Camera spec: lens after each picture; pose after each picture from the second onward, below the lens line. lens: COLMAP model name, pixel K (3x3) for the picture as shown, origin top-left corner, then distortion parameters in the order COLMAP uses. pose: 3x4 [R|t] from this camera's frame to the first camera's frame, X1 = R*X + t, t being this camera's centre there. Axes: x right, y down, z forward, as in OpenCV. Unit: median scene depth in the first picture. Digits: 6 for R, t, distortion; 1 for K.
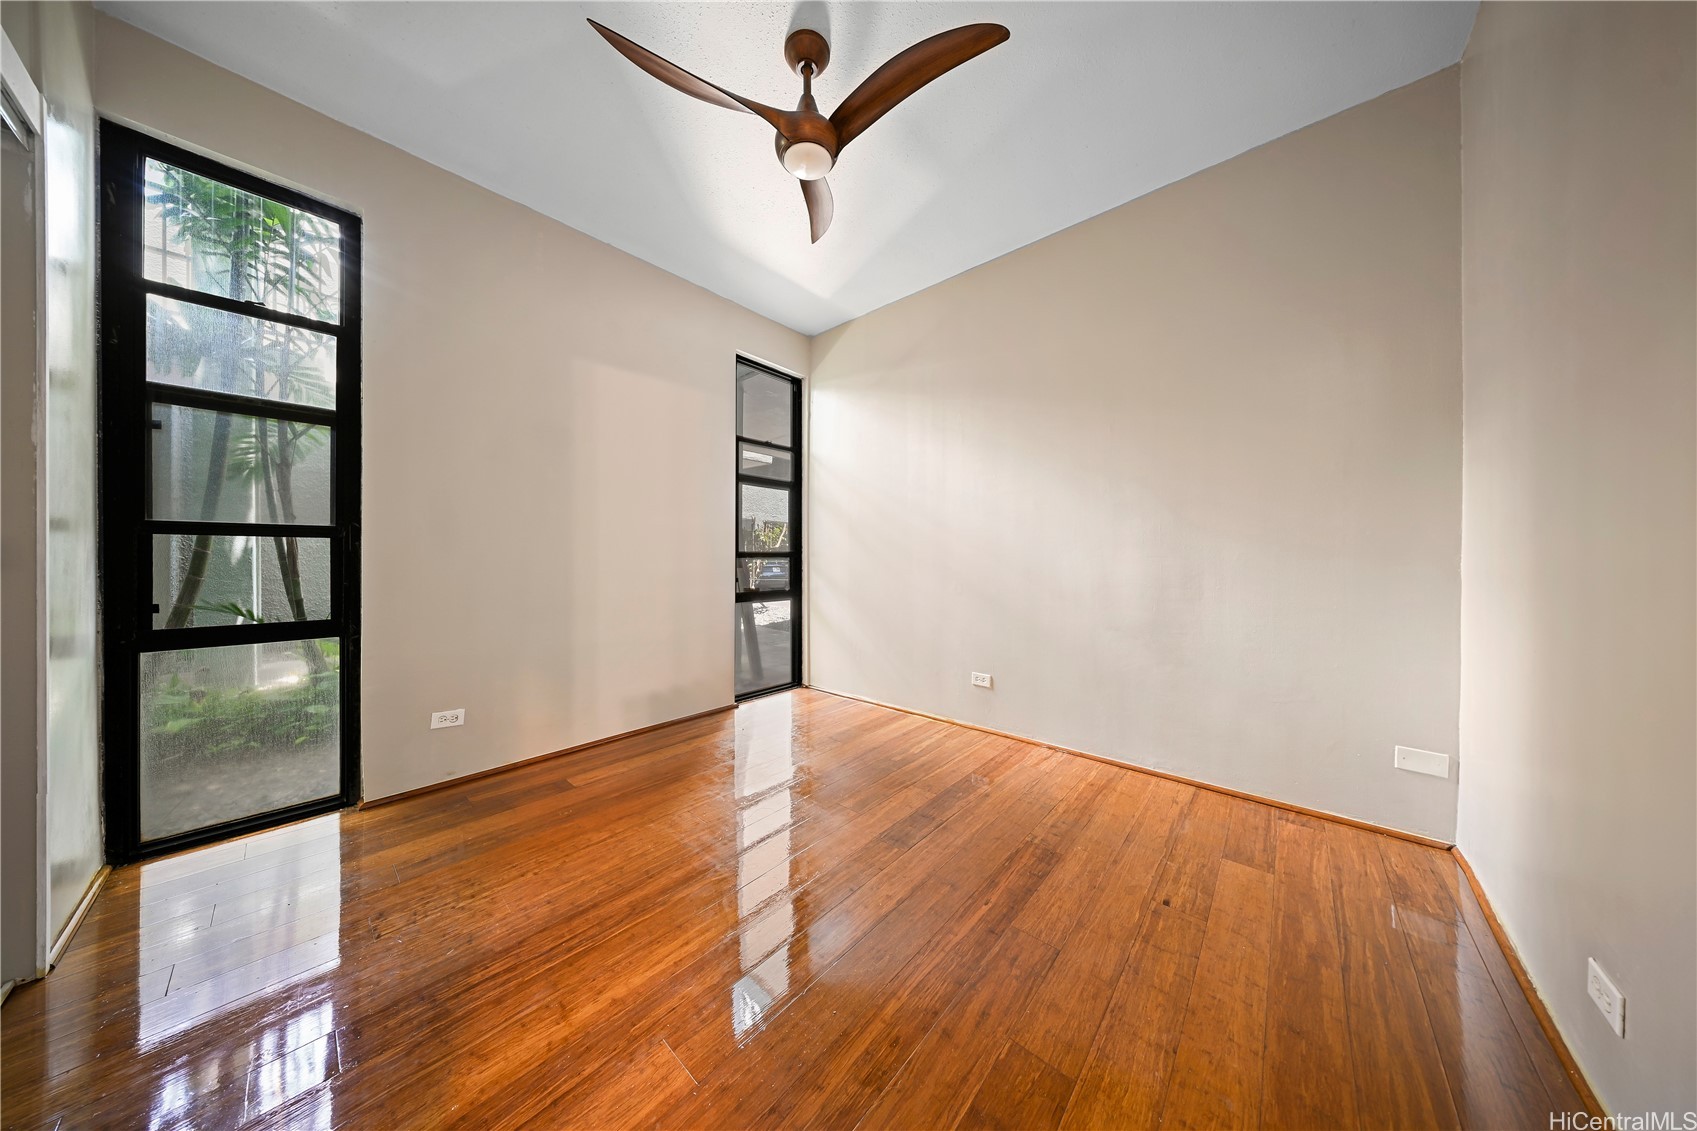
lens RADIAL K [[498.8, 0, 848.0], [0, 498.8, 555.0], [0, 0, 1]] dist [0.001920, -0.000235]
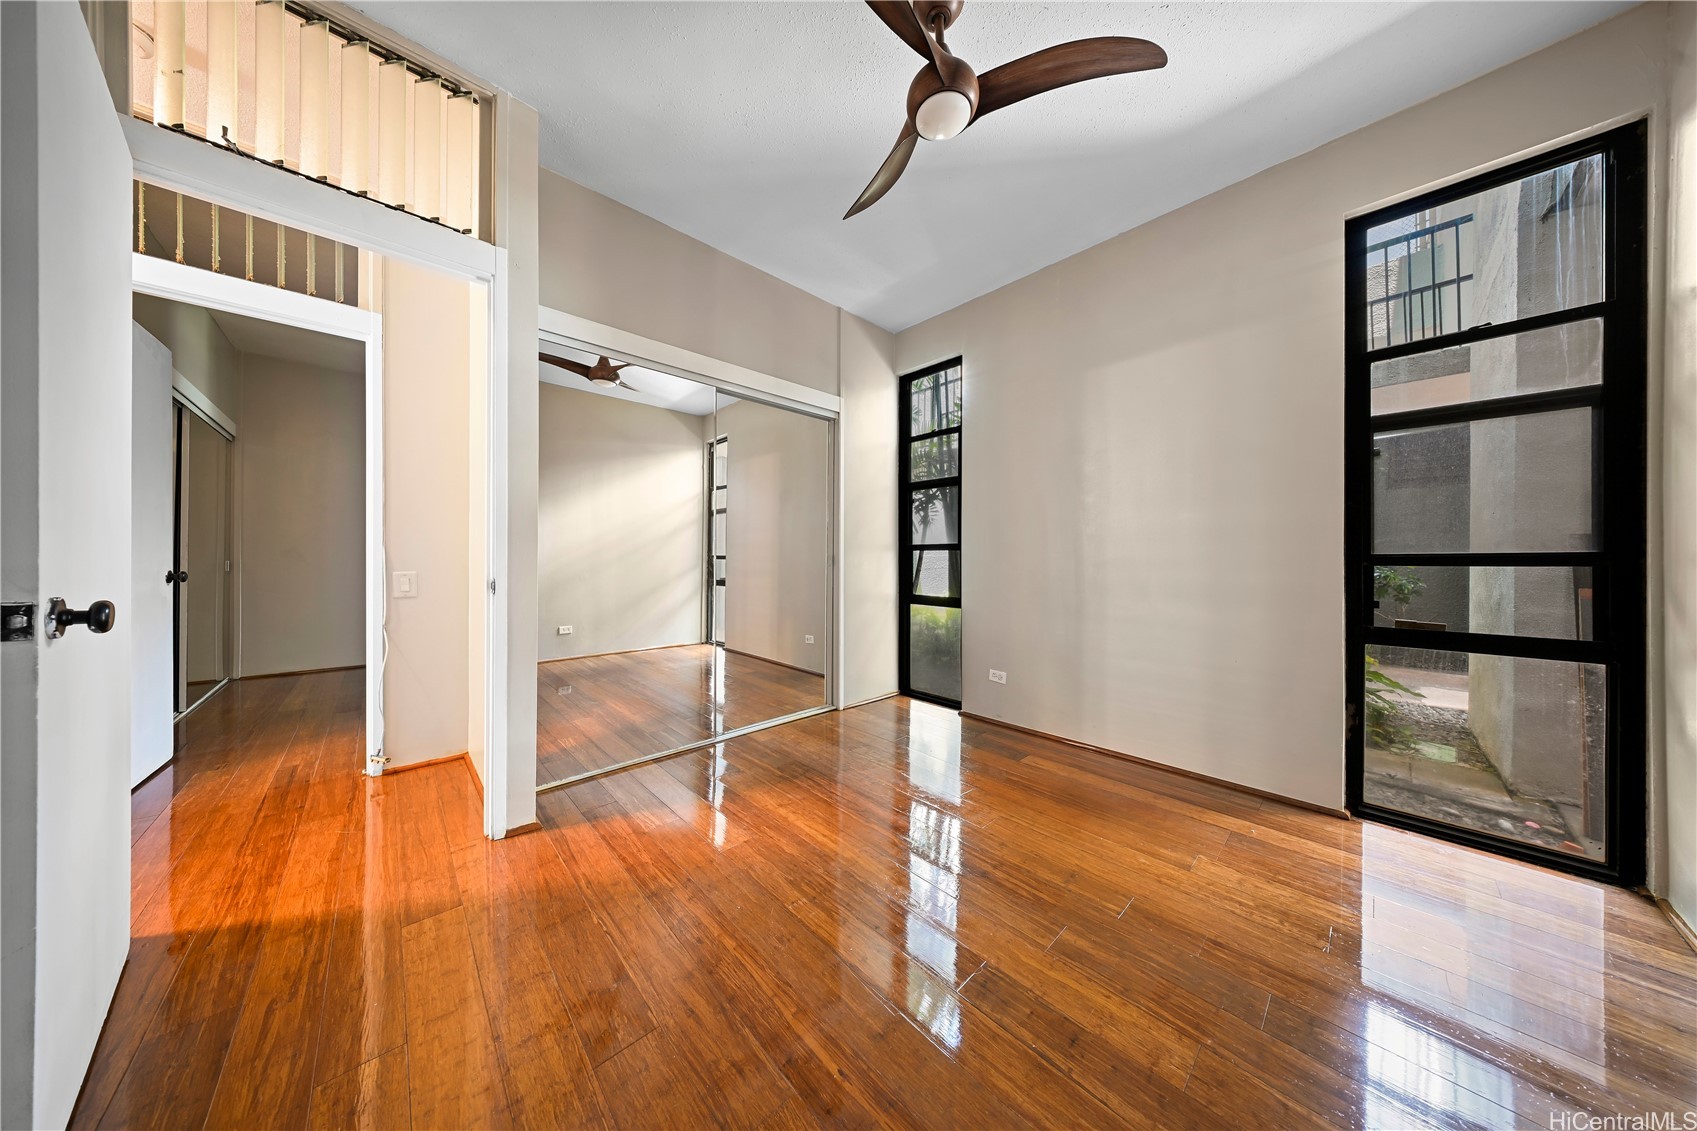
lens RADIAL K [[498.8, 0, 855.1], [0, 498.8, 564.1], [0, 0, 1]] dist [0.001920, -0.000235]
pose [[-0.089713, 0.006719, -0.995945, 0.674814], [-0.002217, 0.999973, 0.006946, 0.001500], [0.995965, 0.002831, -0.089696, 0.768177]]
